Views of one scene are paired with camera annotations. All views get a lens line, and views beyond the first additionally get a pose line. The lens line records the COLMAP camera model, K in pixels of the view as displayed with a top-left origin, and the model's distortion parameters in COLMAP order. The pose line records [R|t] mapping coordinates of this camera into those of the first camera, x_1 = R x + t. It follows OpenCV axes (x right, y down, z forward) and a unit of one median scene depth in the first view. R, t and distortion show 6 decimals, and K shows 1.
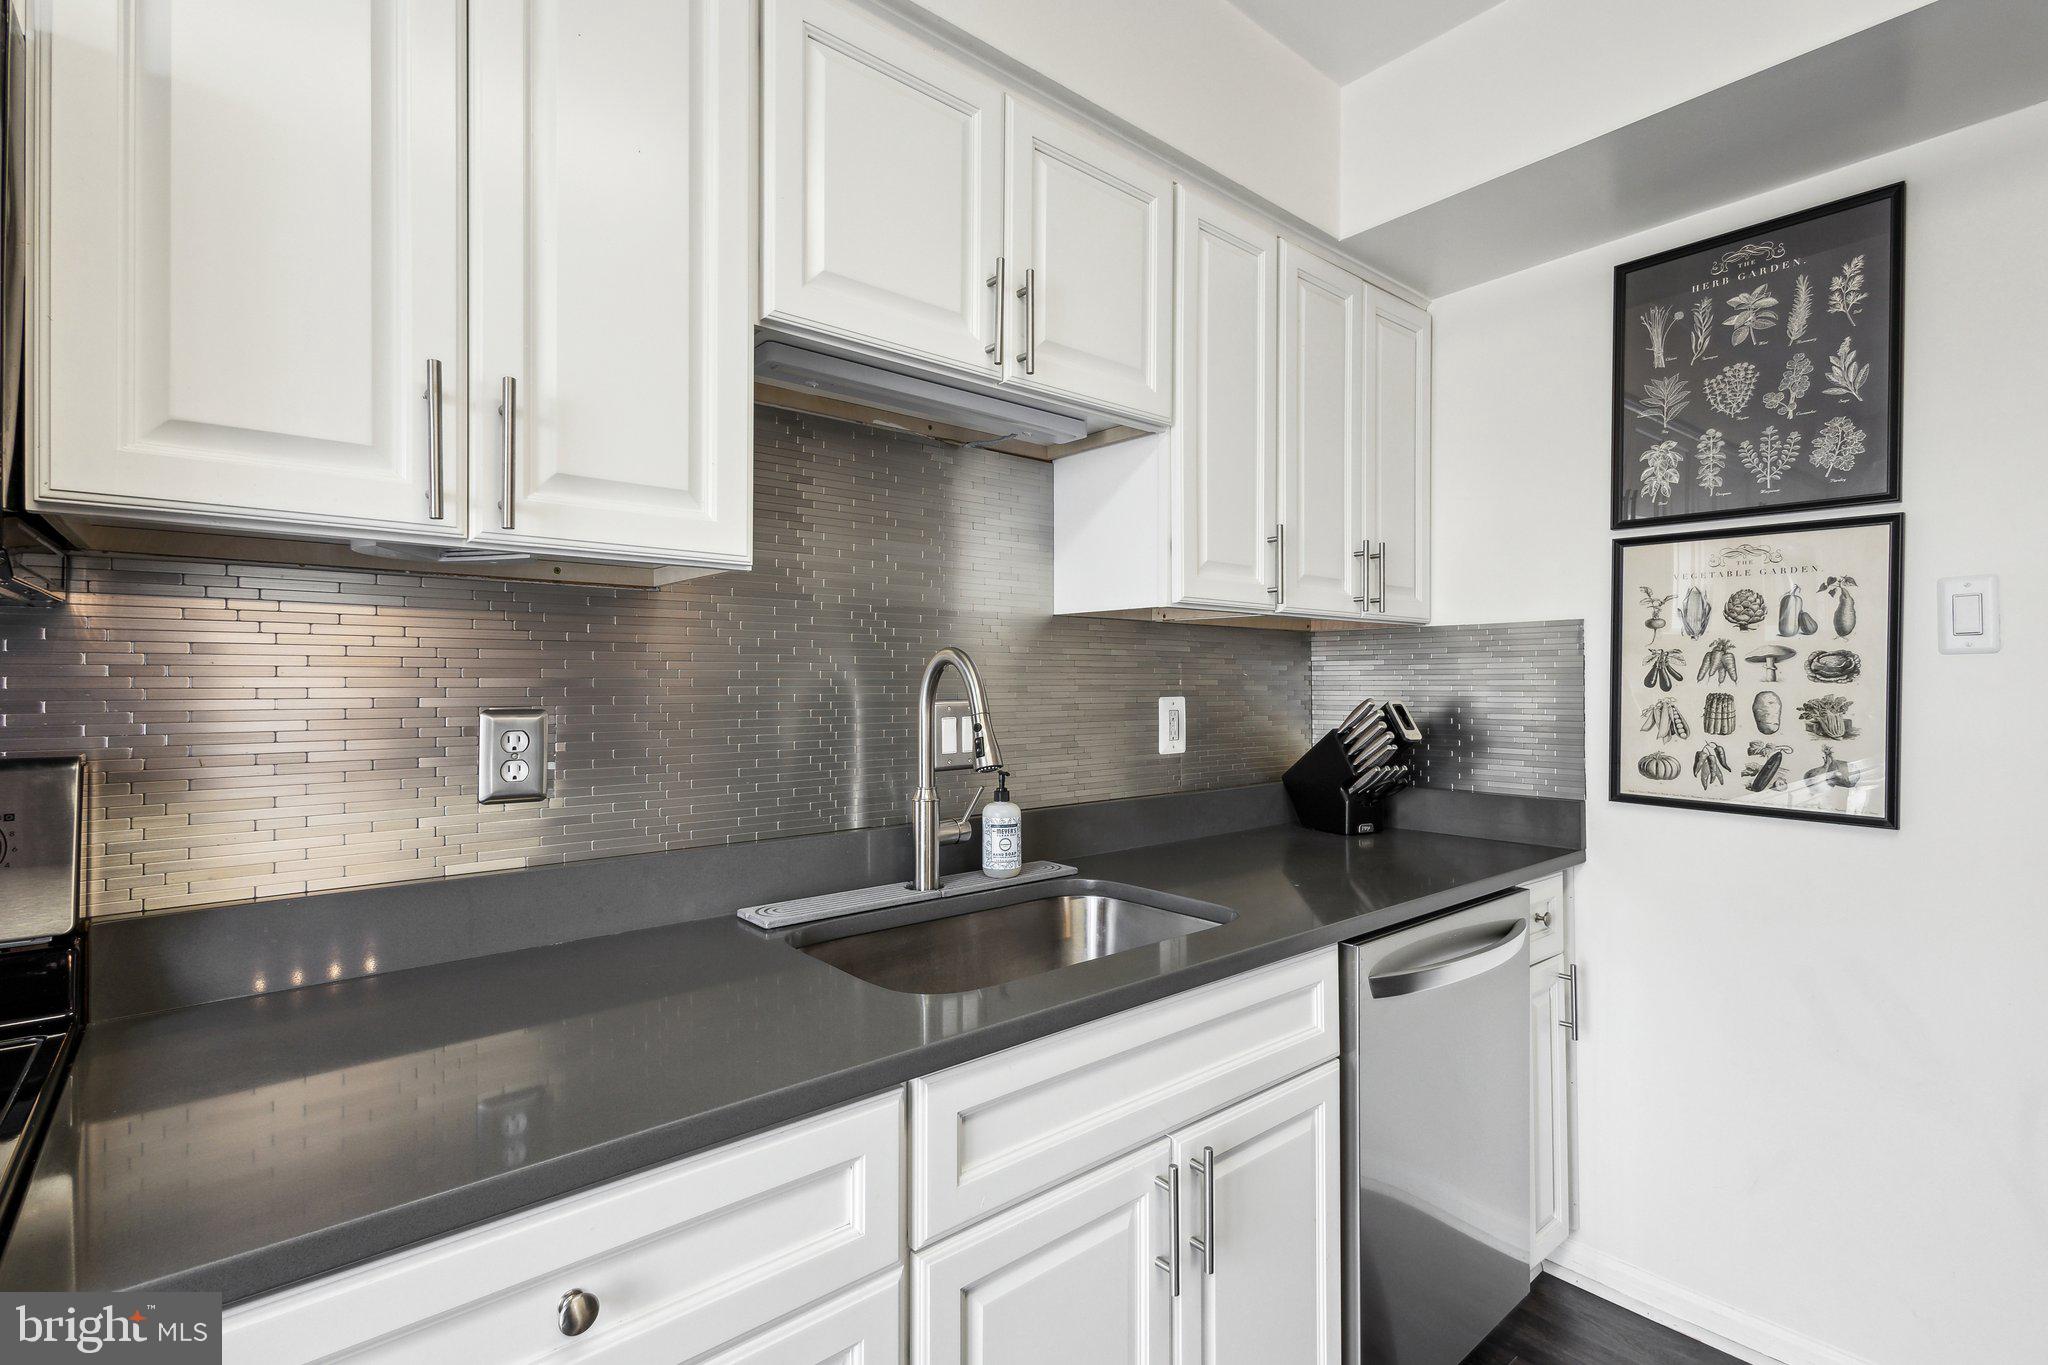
lens RADIAL K [[947.3, 0, 1025.6], [0, 947.3, 687.1], [0, 0, 1]] dist [0.014466, -0.004317]
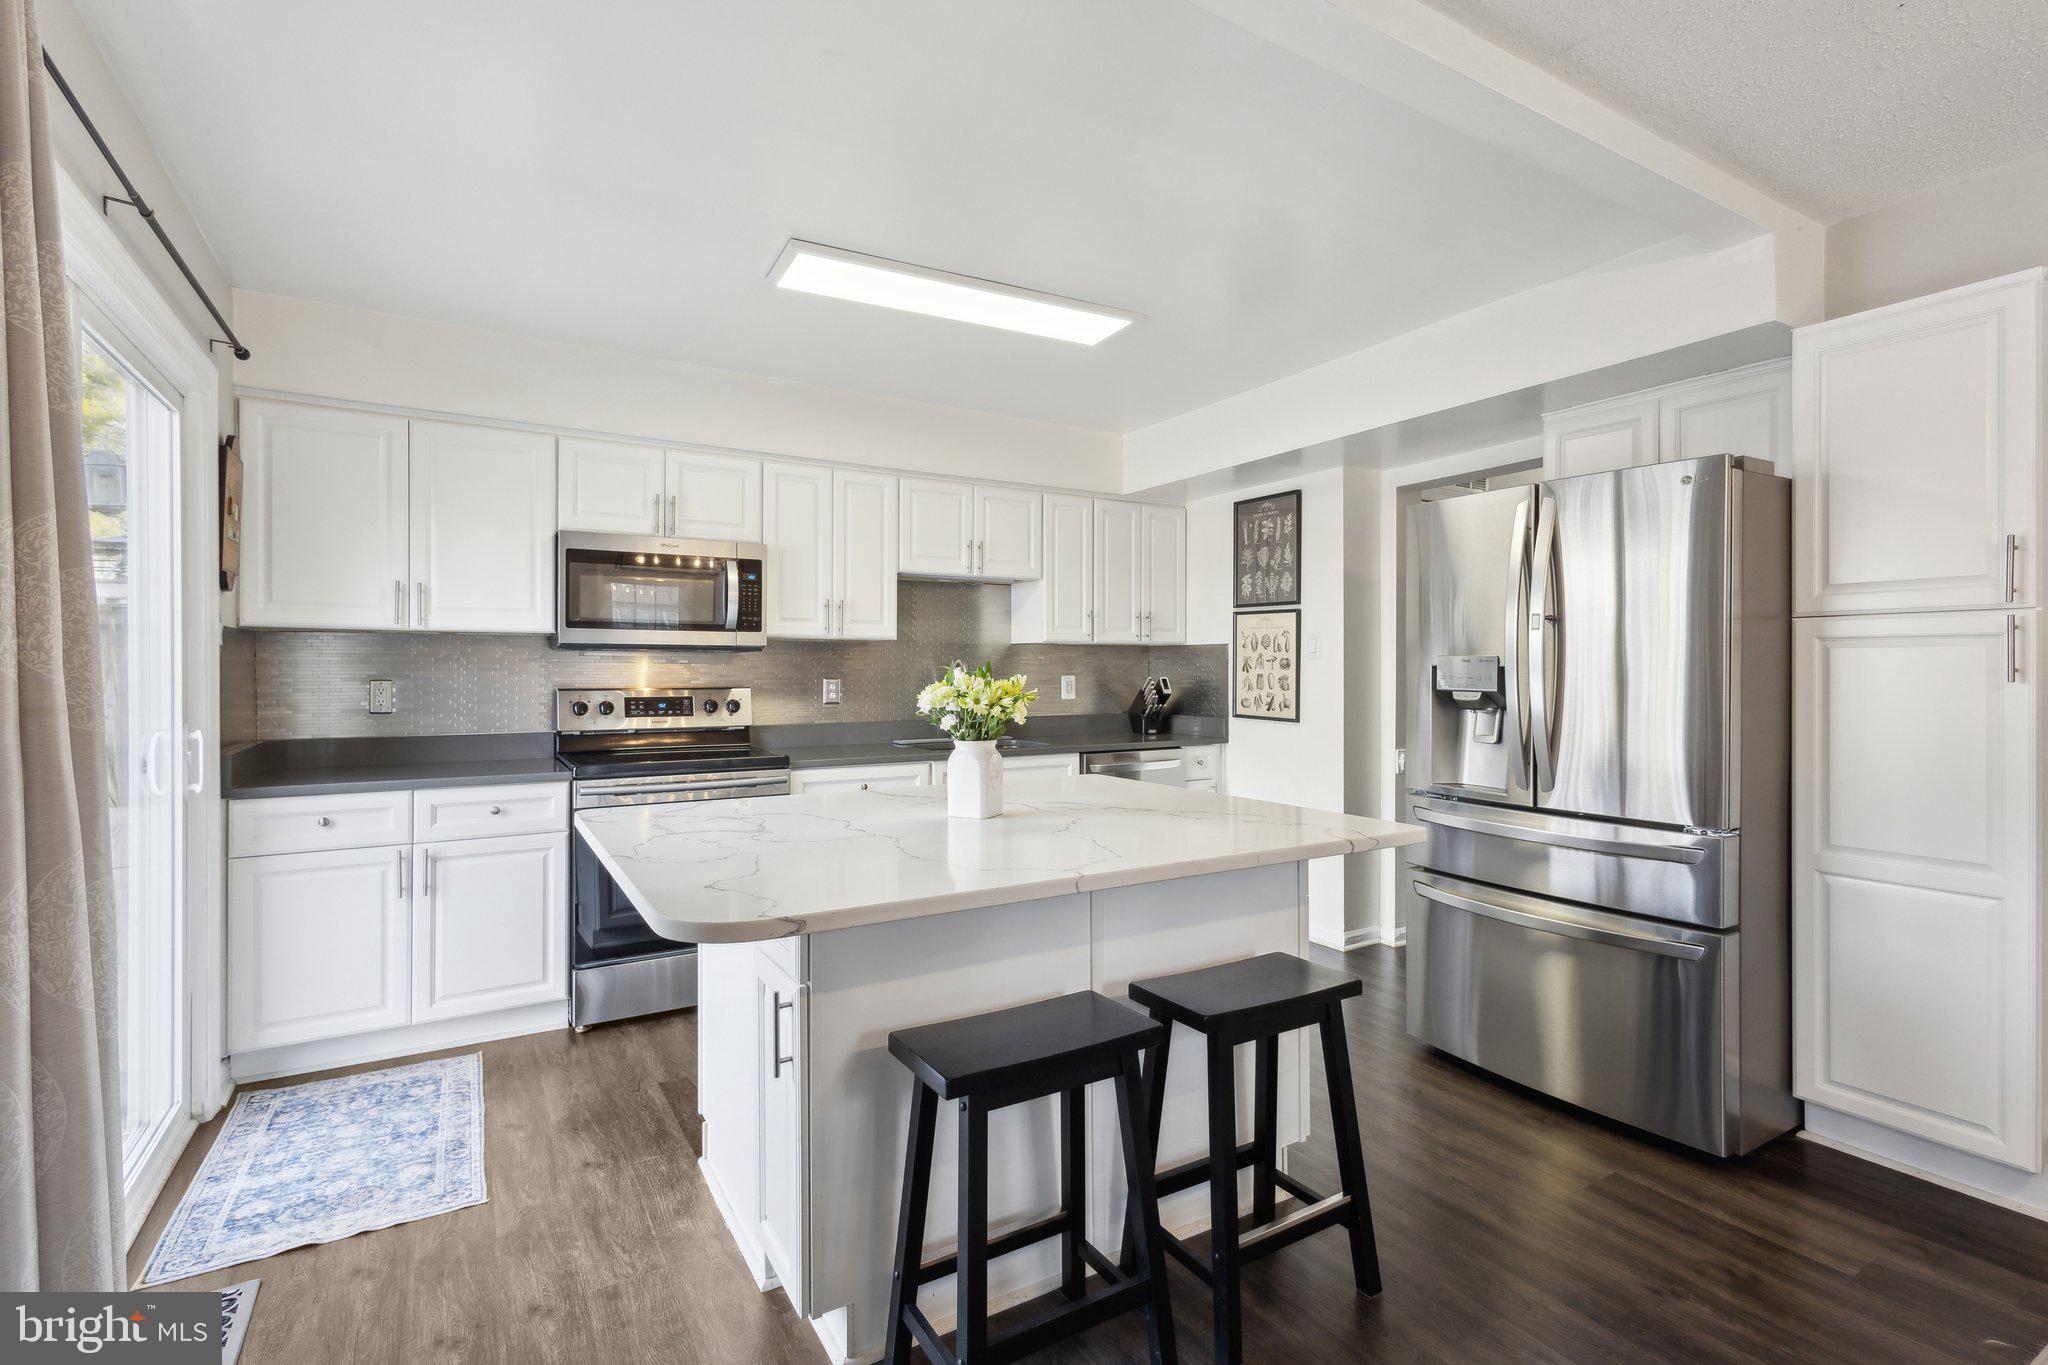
lens RADIAL K [[947.3, 0, 1023.1], [0, 947.3, 675.3], [0, 0, 1]] dist [0.014466, -0.004317]
pose [[0.986369, -0.000004, -0.164548, 0.509904], [0.000482, 0.999996, 0.002866, 0.002835], [0.164547, -0.002907, 0.986365, -1.621666]]
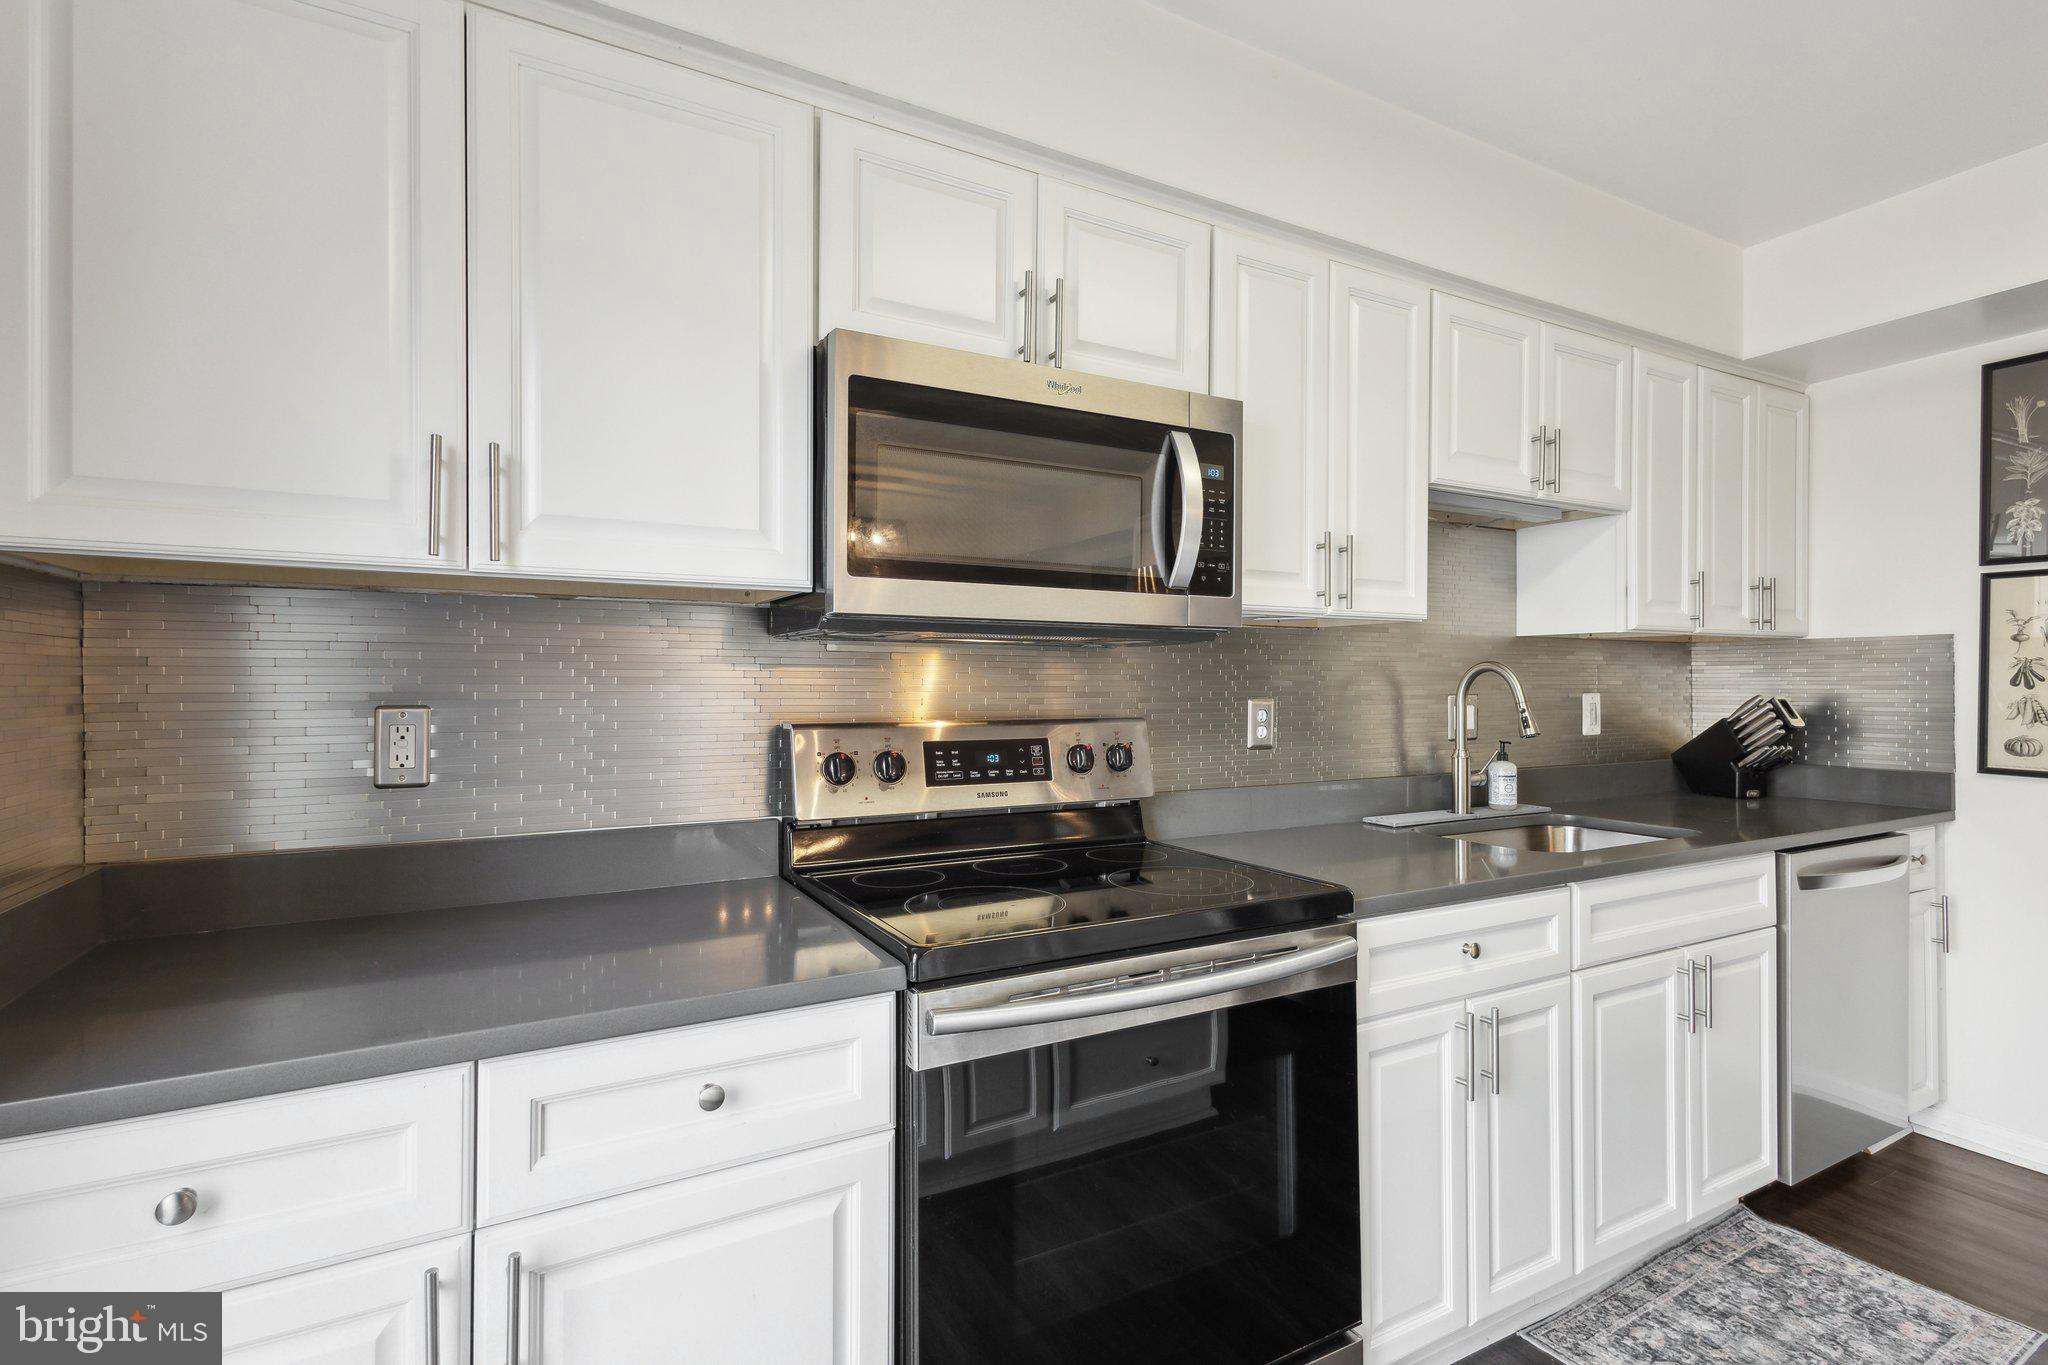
lens RADIAL K [[947.3, 0, 1024.8], [0, 947.3, 689.4], [0, 0, 1]] dist [0.014466, -0.004317]
pose [[0.977340, 0.000267, -0.211674, -0.413361], [0.000098, 0.999999, 0.001718, 0.002104], [0.211674, -0.001699, 0.977339, -0.599262]]
